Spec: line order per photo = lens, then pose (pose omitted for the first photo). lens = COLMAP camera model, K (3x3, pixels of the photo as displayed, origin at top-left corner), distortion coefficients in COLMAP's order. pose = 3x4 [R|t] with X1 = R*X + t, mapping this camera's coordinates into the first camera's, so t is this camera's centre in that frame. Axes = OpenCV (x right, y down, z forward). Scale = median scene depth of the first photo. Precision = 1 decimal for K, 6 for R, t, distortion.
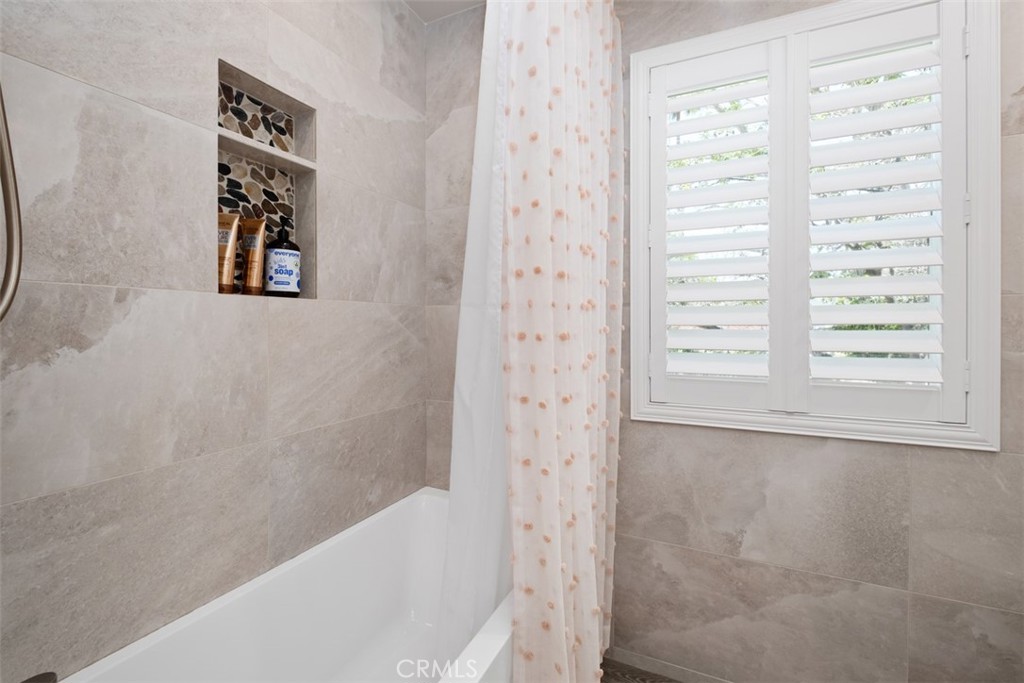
lens RADIAL K [[446.1, 0, 515.7], [0, 446.1, 323.1], [0, 0, 1]] dist [0.000699, -0.004459]
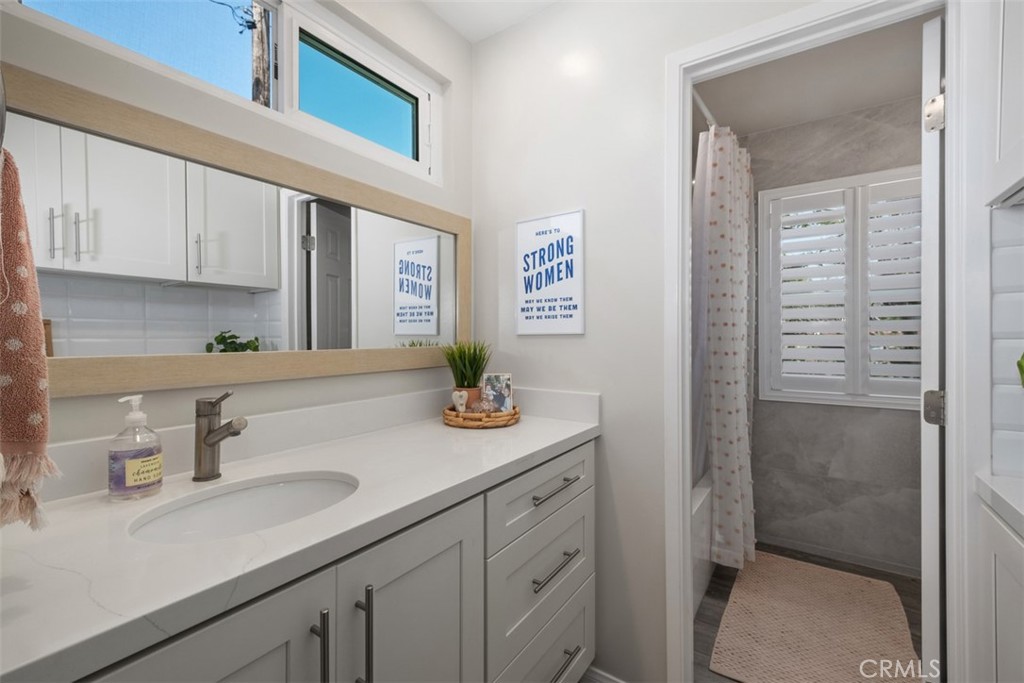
lens RADIAL K [[446.1, 0, 509.3], [0, 446.1, 338.2], [0, 0, 1]] dist [0.000699, -0.004459]
pose [[0.984815, -0.006600, -0.173483, -0.434224], [0.006978, 0.999974, 0.001570, -0.037157], [0.173468, -0.002757, 0.984836, -0.961556]]
